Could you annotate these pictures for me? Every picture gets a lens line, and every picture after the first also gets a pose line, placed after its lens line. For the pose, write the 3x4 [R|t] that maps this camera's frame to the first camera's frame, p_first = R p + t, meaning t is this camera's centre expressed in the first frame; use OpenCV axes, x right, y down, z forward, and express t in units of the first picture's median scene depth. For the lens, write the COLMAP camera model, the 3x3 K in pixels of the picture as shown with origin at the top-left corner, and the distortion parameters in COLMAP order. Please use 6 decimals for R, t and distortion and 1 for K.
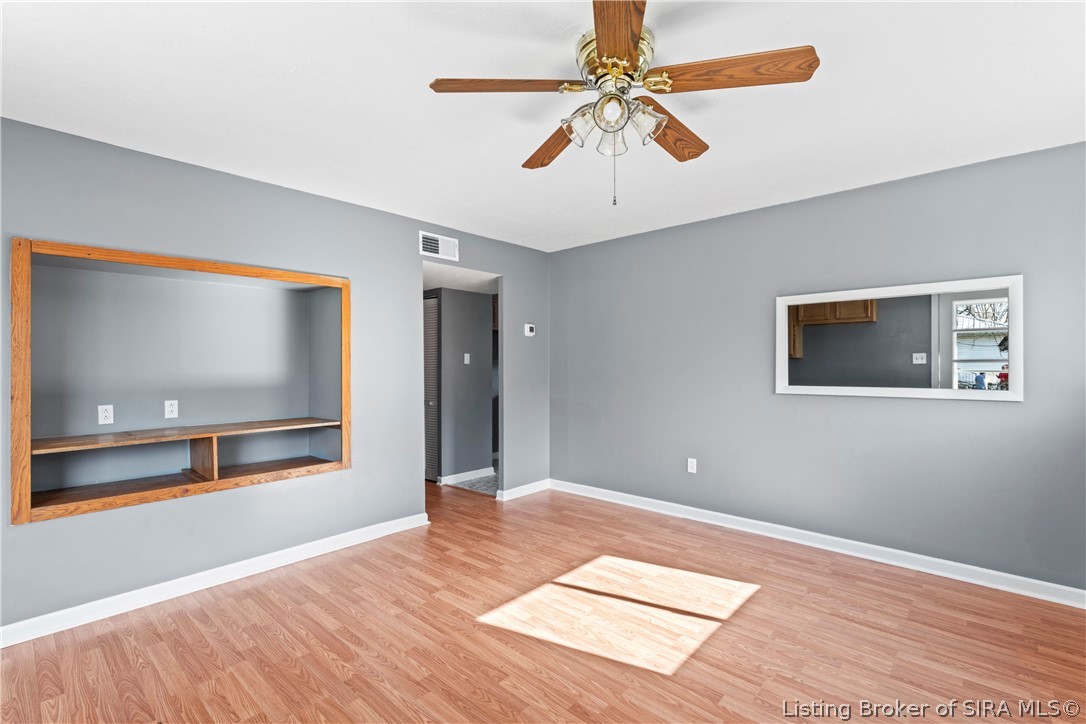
lens RADIAL K [[495.4, 0, 533.9], [0, 495.4, 356.3], [0, 0, 1]] dist [0.003410, -0.000466]
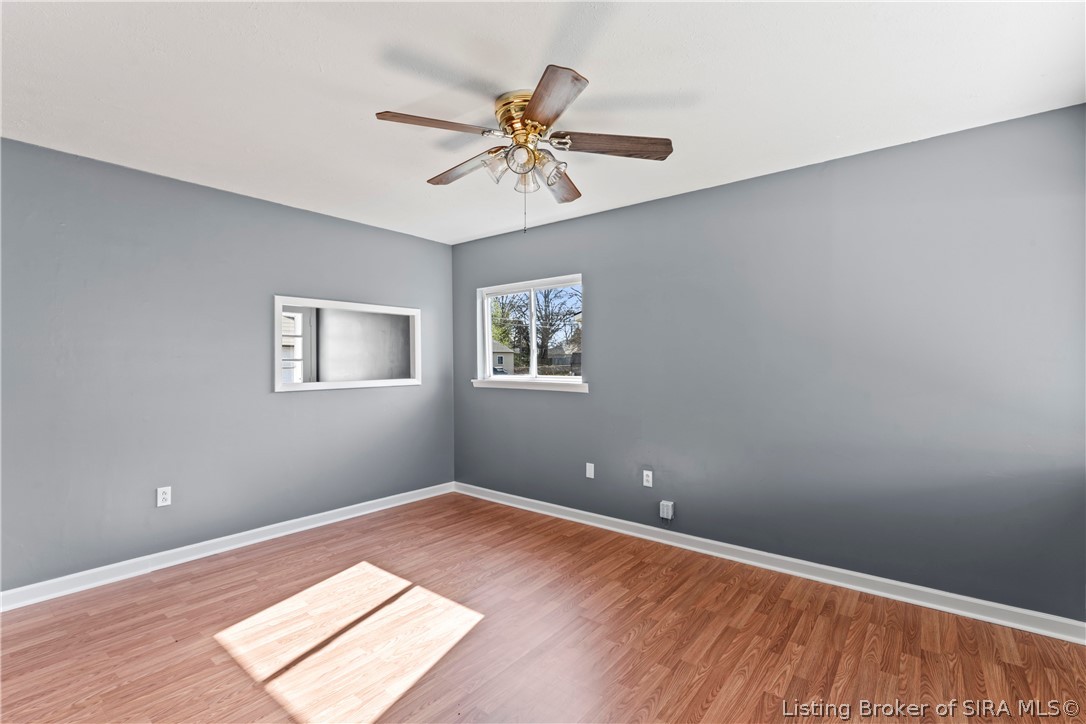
lens RADIAL K [[495.4, 0, 547.5], [0, 495.4, 343.0], [0, 0, 1]] dist [0.003410, -0.000466]
pose [[-0.085131, 0.040977, 0.995527, -0.756506], [-0.013220, 0.999020, -0.042251, 0.015793], [-0.996282, -0.016758, -0.084506, 0.737160]]
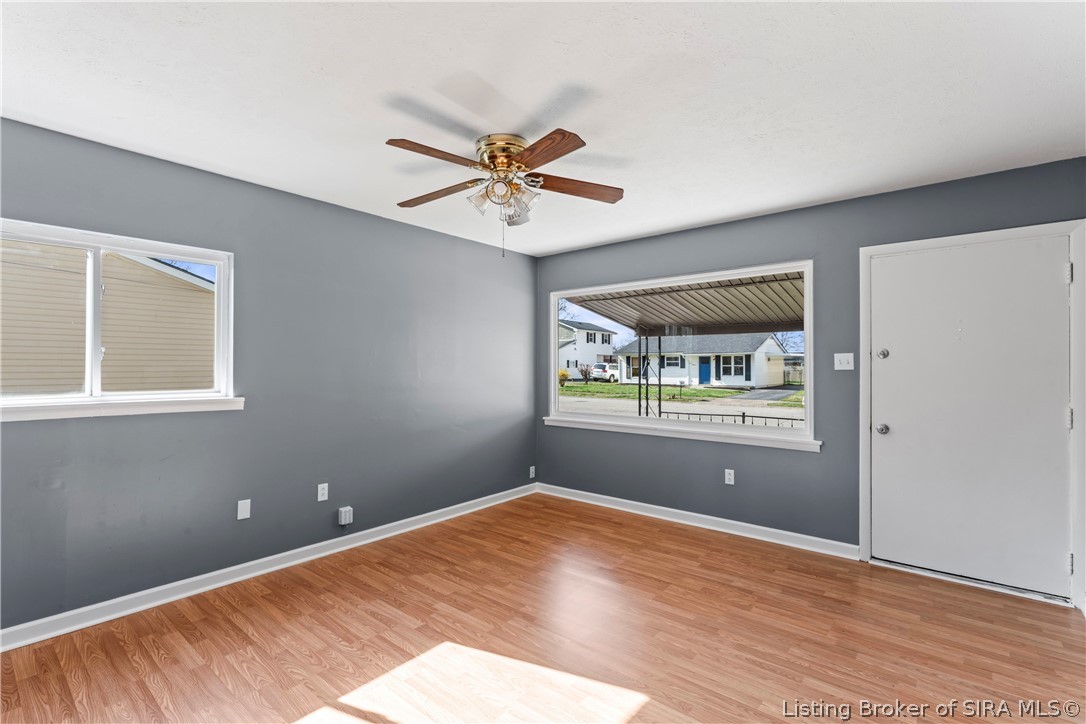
lens RADIAL K [[495.4, 0, 546.7], [0, 495.4, 371.6], [0, 0, 1]] dist [0.003410, -0.000466]
pose [[-0.997824, 0.001326, -0.065921, 0.091821], [0.001710, 0.999982, -0.005779, 0.020571], [0.065912, -0.005879, -0.997808, 1.659869]]
